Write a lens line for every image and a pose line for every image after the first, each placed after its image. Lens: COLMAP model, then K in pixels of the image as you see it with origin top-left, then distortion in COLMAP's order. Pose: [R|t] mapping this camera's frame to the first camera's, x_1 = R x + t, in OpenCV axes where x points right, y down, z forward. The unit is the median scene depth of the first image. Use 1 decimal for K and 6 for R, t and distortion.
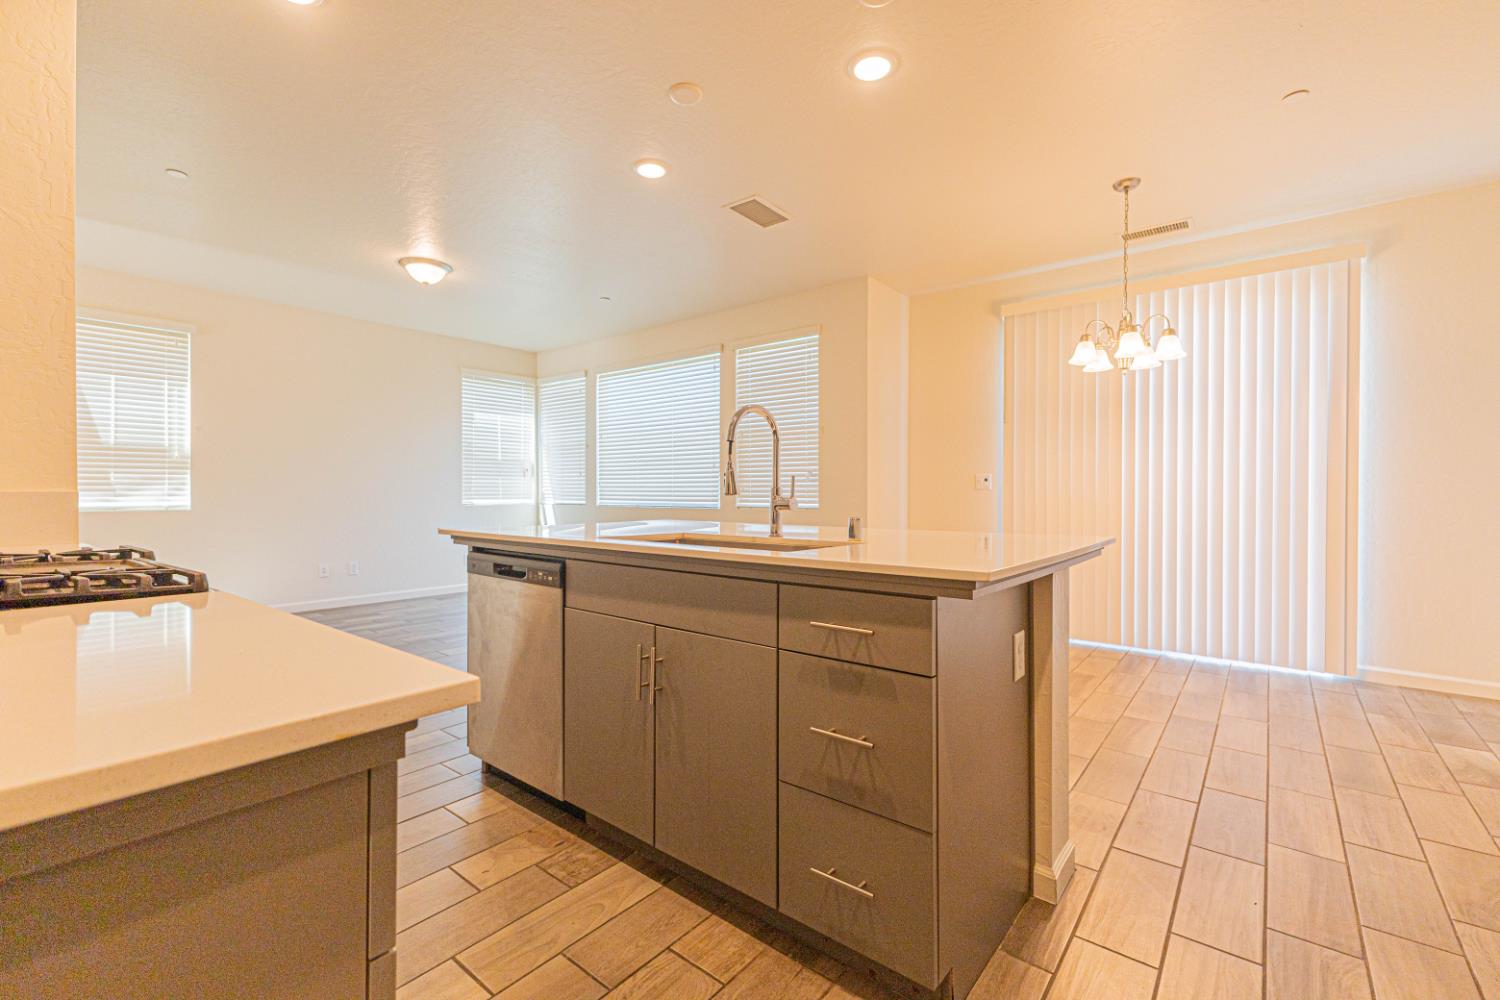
lens RADIAL K [[646.9, 0, 750.9], [0, 646.9, 496.4], [0, 0, 1]] dist [0.016046, -0.001331]
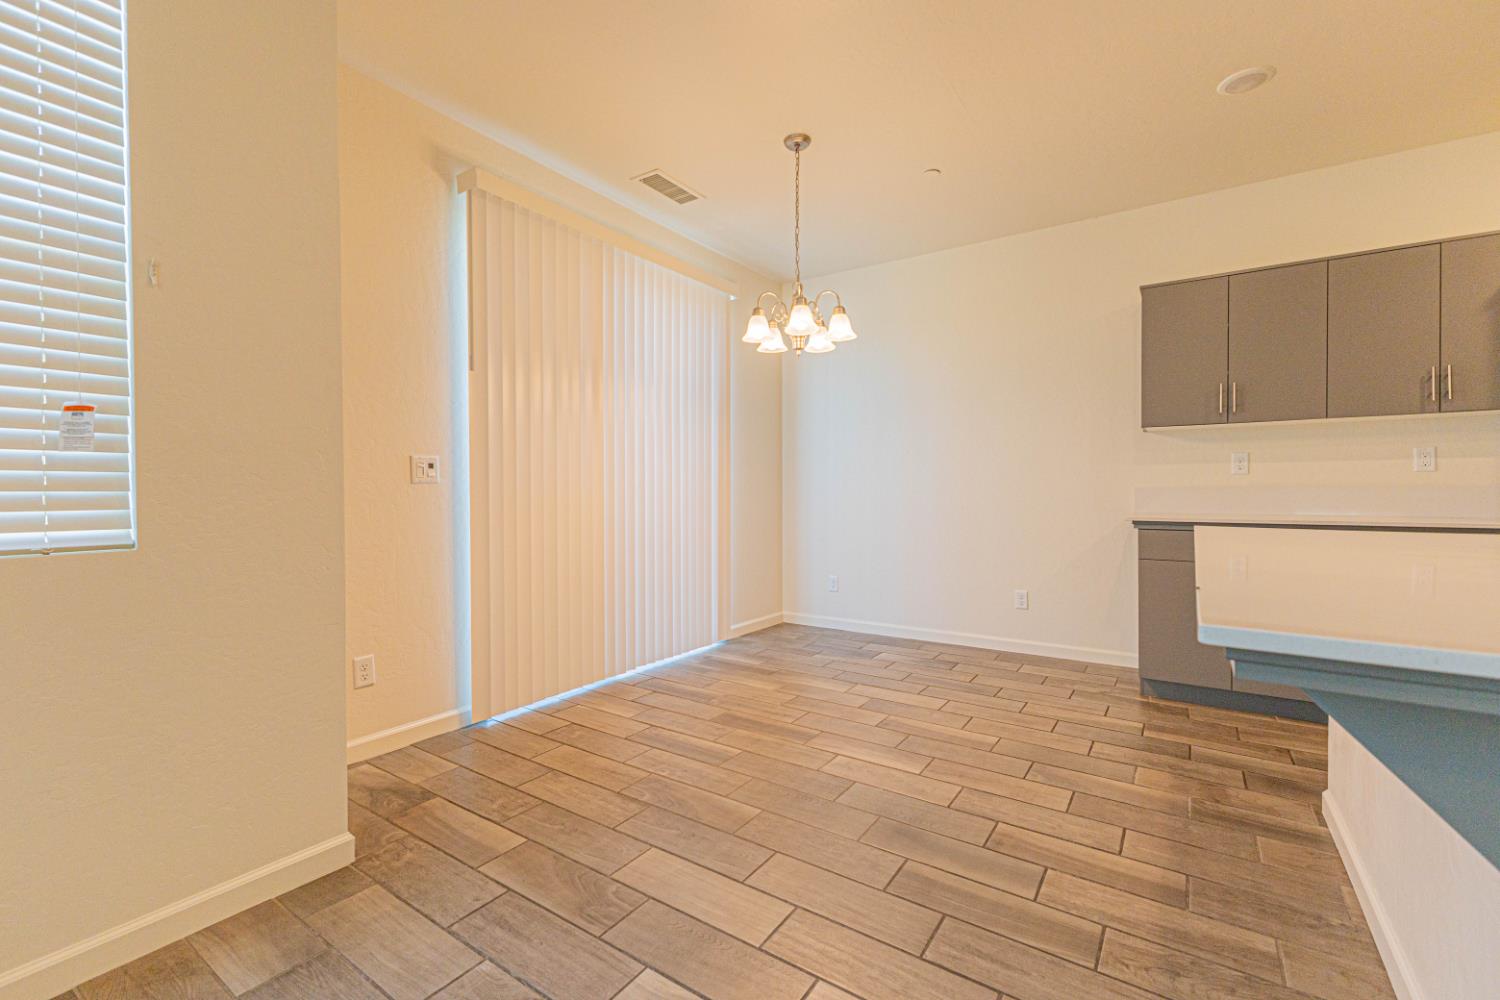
lens RADIAL K [[646.9, 0, 749.0], [0, 646.9, 492.2], [0, 0, 1]] dist [0.016046, -0.001331]
pose [[-0.086746, -0.008072, 0.996198, -0.250915], [0.008374, 0.999926, 0.008832, -0.006257], [-0.996195, 0.009108, -0.086672, 0.934234]]
